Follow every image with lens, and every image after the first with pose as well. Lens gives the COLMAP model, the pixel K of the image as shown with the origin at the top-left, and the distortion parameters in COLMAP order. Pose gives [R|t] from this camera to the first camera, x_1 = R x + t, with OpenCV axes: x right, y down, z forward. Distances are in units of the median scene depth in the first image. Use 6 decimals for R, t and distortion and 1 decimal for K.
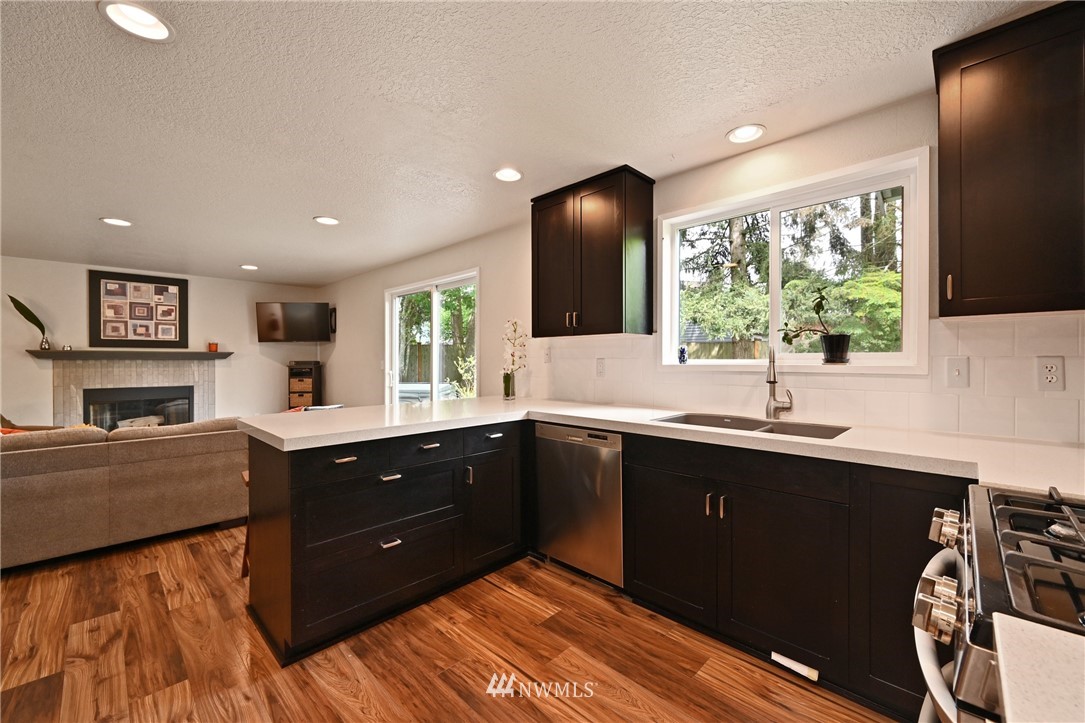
lens RADIAL K [[438.3, 0, 542.5], [0, 438.3, 361.5], [0, 0, 1]] dist [0.003557, 0.000294]
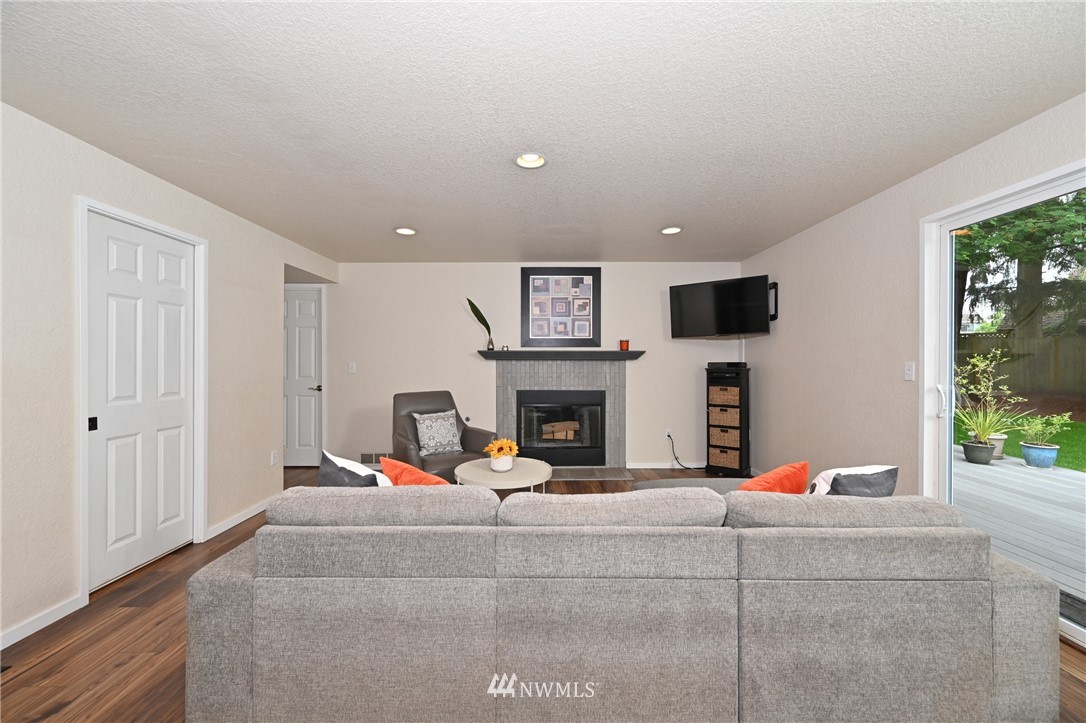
lens RADIAL K [[425.4, 0, 543.0], [0, 425.4, 361.5], [0, 0, 1]] dist [-0.000153, 0.000041]
pose [[0.701423, 0.003964, -0.712735, -0.305620], [-0.005063, 0.999987, 0.000579, -0.001640], [0.712728, 0.003203, 0.701433, 0.351173]]
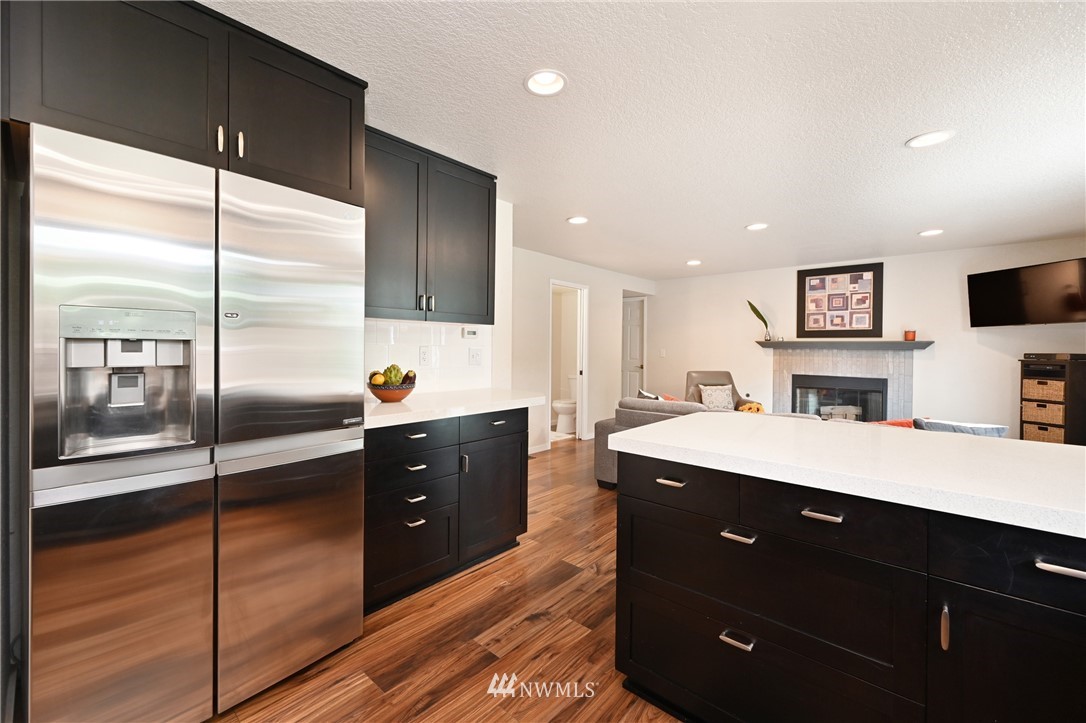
lens RADIAL K [[447.8, 0, 529.9], [0, 447.8, 348.7], [0, 0, 1]] dist [0.000153, 0.000102]
pose [[0.037320, 0.005974, -0.999286, 0.102571], [-0.014233, 0.999884, 0.005446, -0.001243], [0.999202, 0.014020, 0.037400, 0.243582]]
